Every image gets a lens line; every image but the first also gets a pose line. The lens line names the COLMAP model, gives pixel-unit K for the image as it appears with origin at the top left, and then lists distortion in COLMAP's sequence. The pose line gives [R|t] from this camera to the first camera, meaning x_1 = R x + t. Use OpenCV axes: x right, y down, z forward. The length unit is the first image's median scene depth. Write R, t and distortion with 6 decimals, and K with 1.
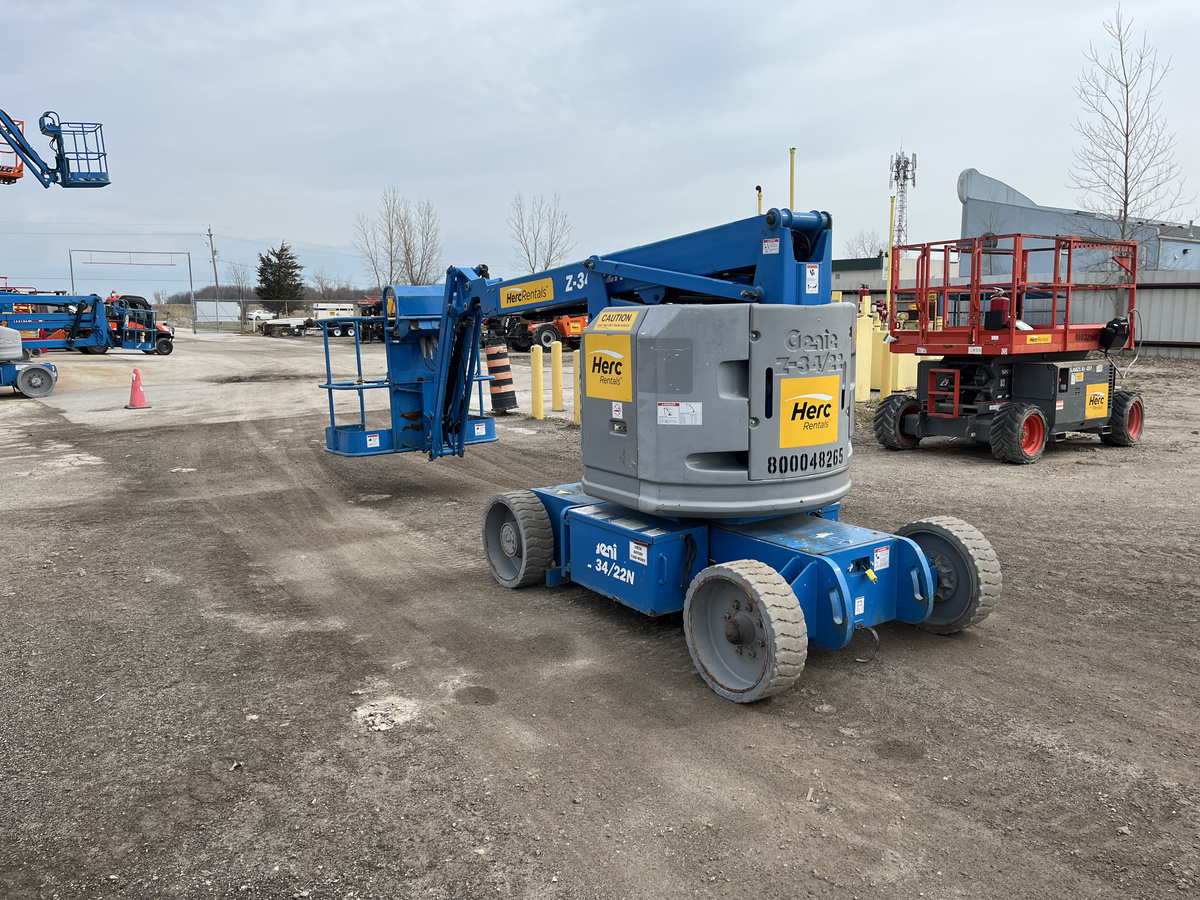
lens RADIAL K [[910.2, 0, 610.7], [0, 910.2, 453.4], [0, 0, 1]] dist [0.063406, -0.070000]
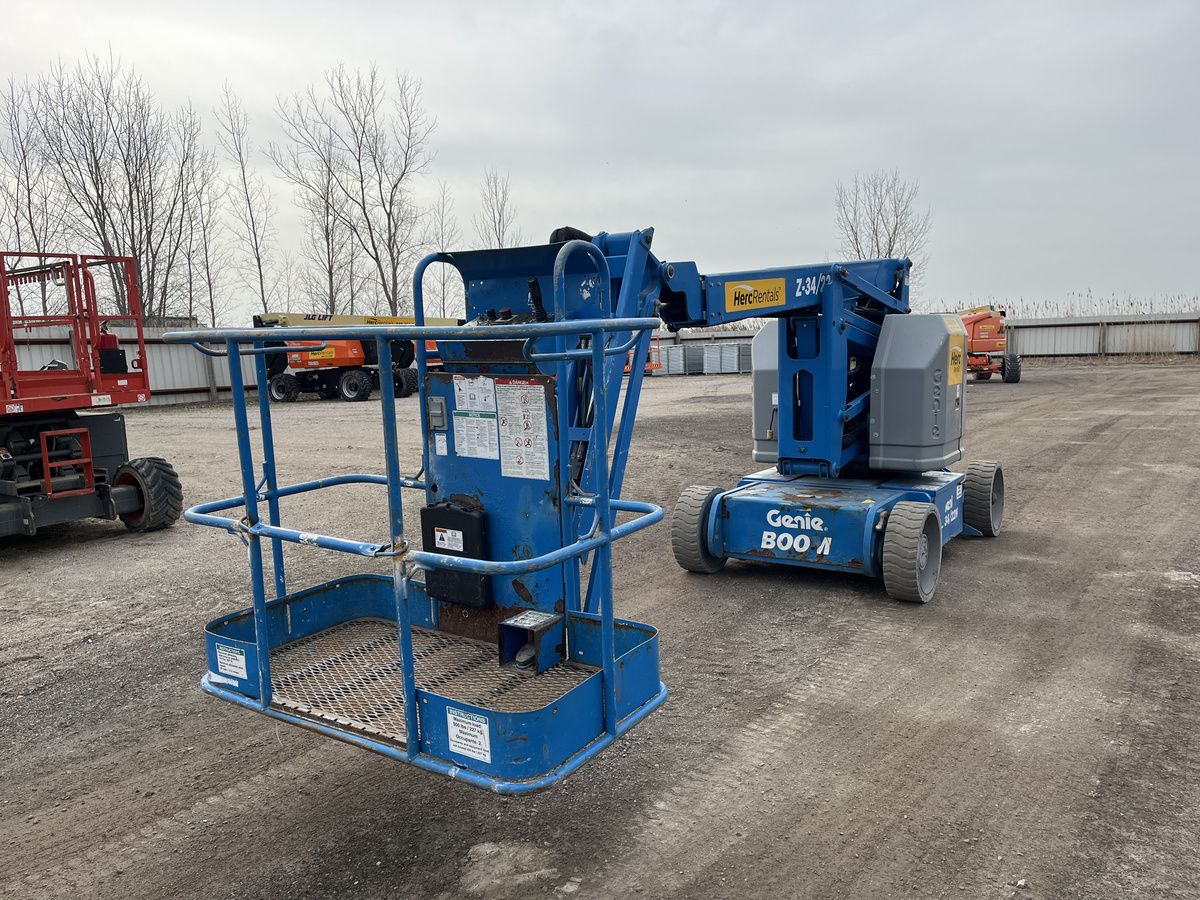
lens RADIAL K [[900.8, 0, 600.2], [0, 900.8, 466.1], [0, 0, 1]] dist [0.065847, -0.086658]
pose [[-0.363850, -0.104683, 0.925556, -0.981939], [0.174096, 0.968511, 0.177981, -0.252738], [-0.915043, 0.225894, -0.334168, 1.830699]]
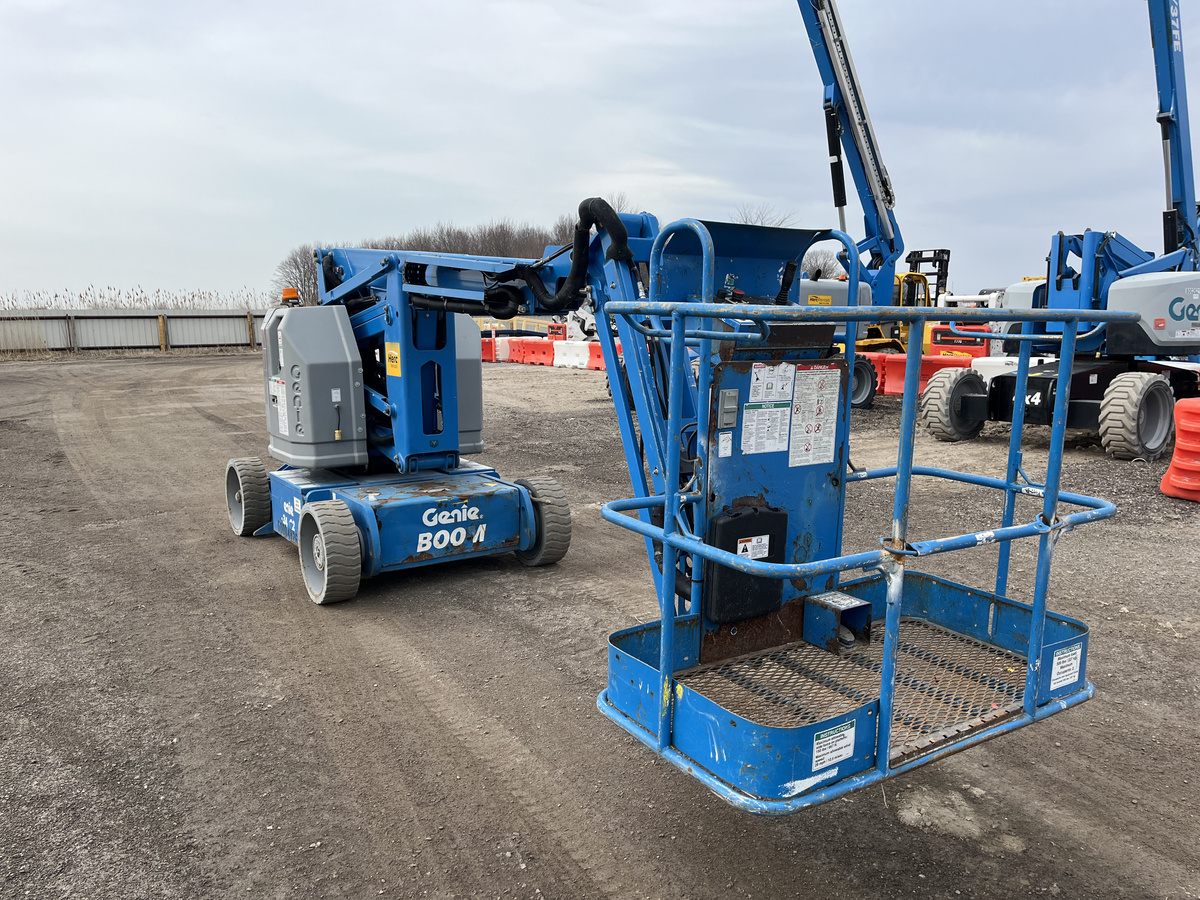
lens RADIAL K [[900.8, 0, 600.2], [0, 900.8, 466.1], [0, 0, 1]] dist [0.065847, -0.086658]
pose [[-0.999324, 0.015900, 0.033148, -0.245596], [0.025443, 0.949946, 0.311377, -0.340343], [-0.026538, 0.312010, -0.949708, 2.274888]]
